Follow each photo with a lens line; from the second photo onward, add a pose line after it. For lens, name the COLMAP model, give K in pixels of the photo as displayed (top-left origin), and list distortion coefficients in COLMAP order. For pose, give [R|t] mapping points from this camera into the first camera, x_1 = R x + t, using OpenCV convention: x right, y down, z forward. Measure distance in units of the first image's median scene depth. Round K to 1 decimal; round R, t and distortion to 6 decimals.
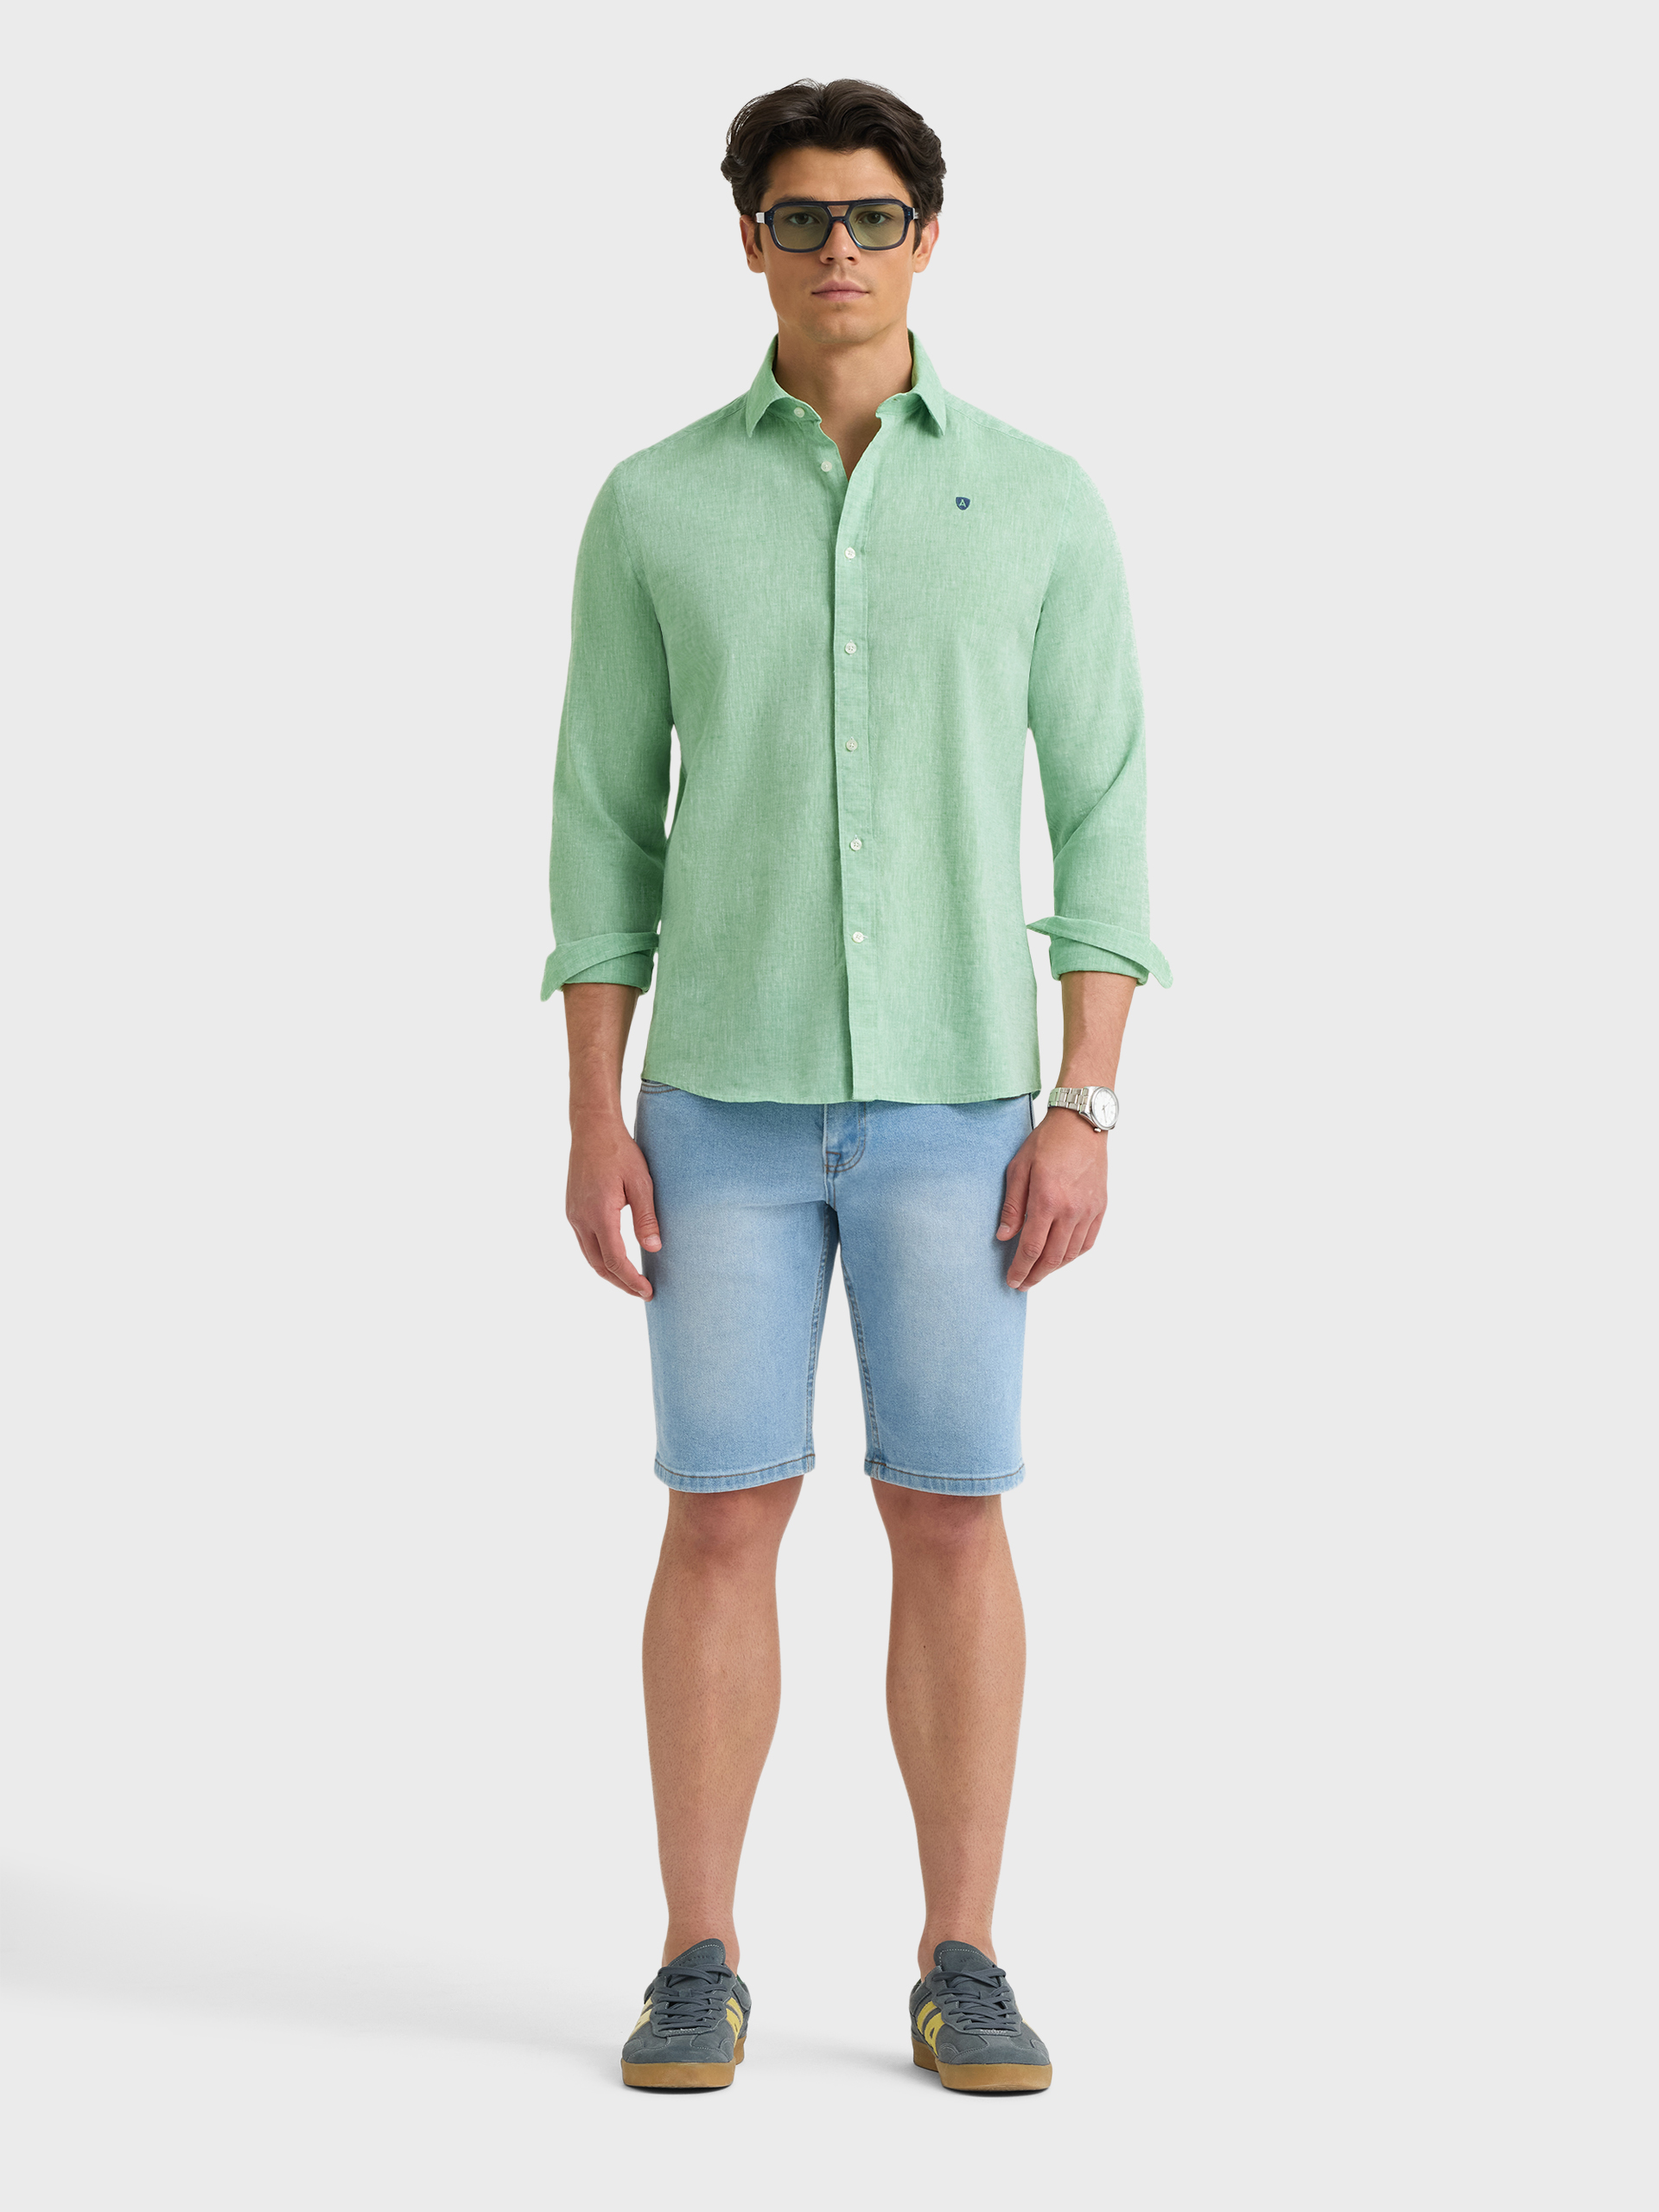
lens RADIAL K [[5281.0, 0, 829.5], [0, 5281.0, 1106.0], [0, 0, 1]] dist [0.013754, -0.058002]
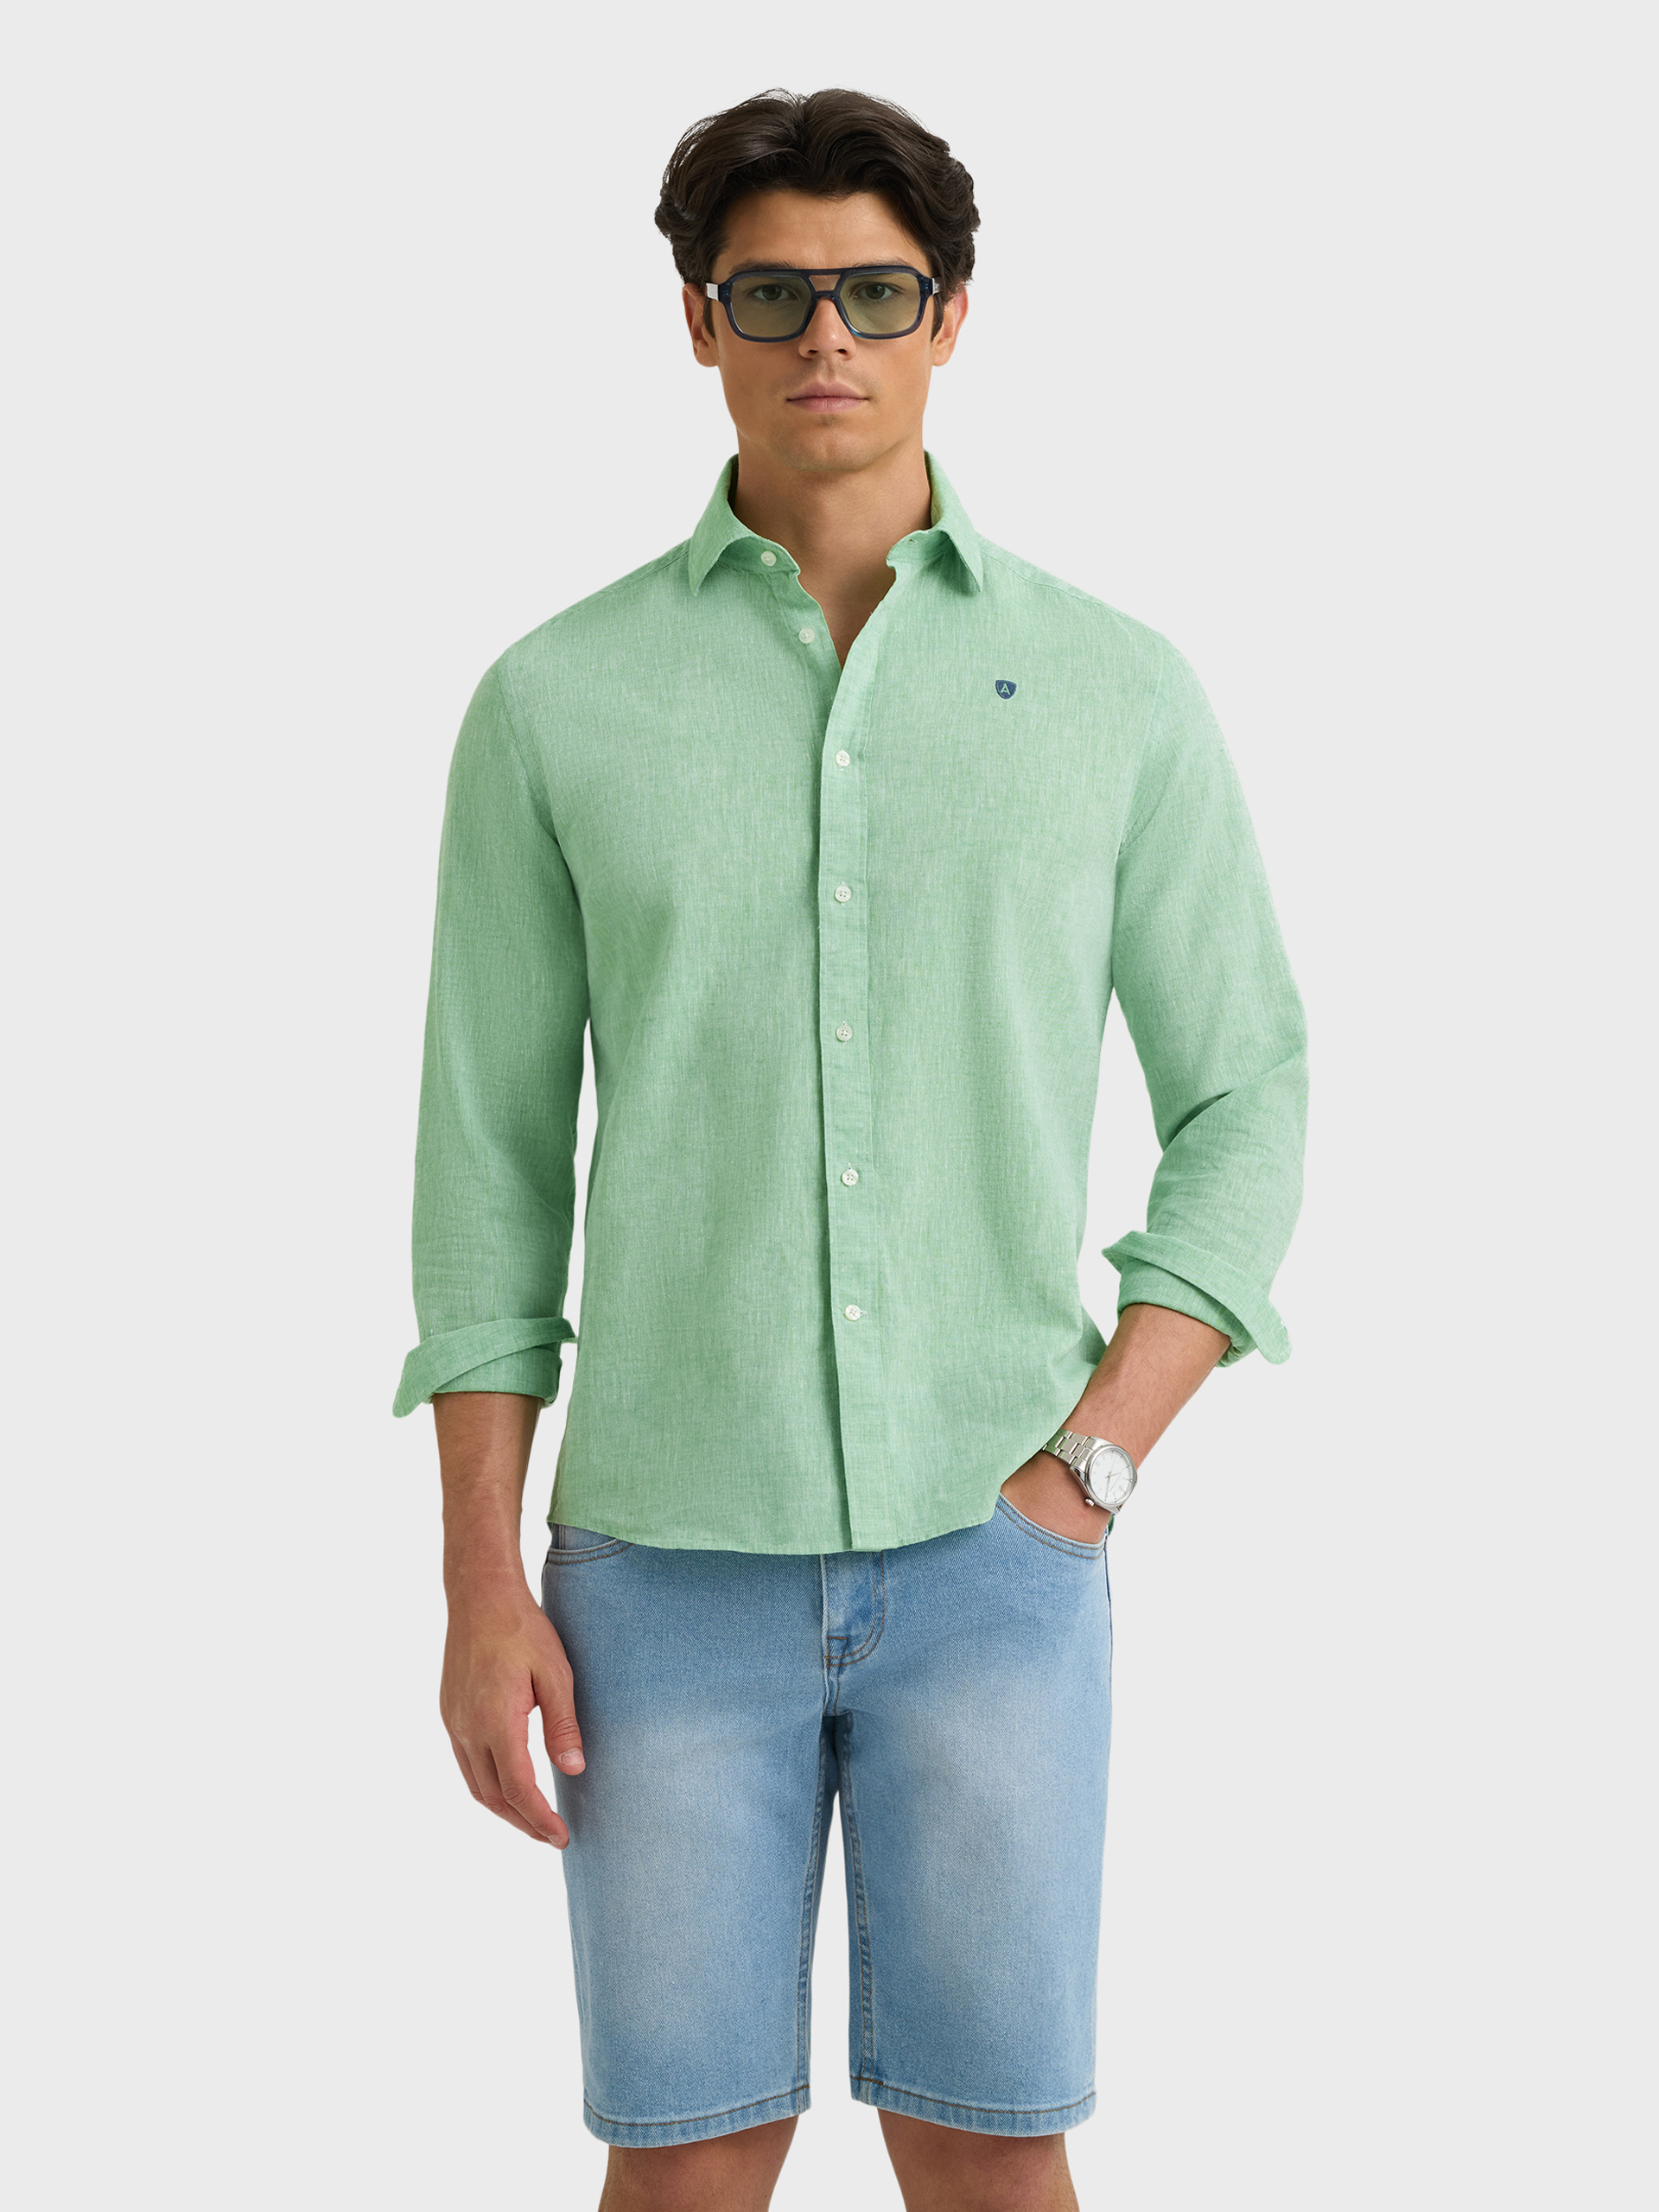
lens RADIAL K [[6115.3, 0, 829.5], [0, 6115.3, 1106.0], [0, 0, 1]] dist [0.434965, 0.299958]
pose [[0.999957, -0.005080, -0.007717, 0.008101], [0.004323, 0.995455, -0.095133, 0.016421], [0.008165, 0.095096, 0.995435, 0.200864]]
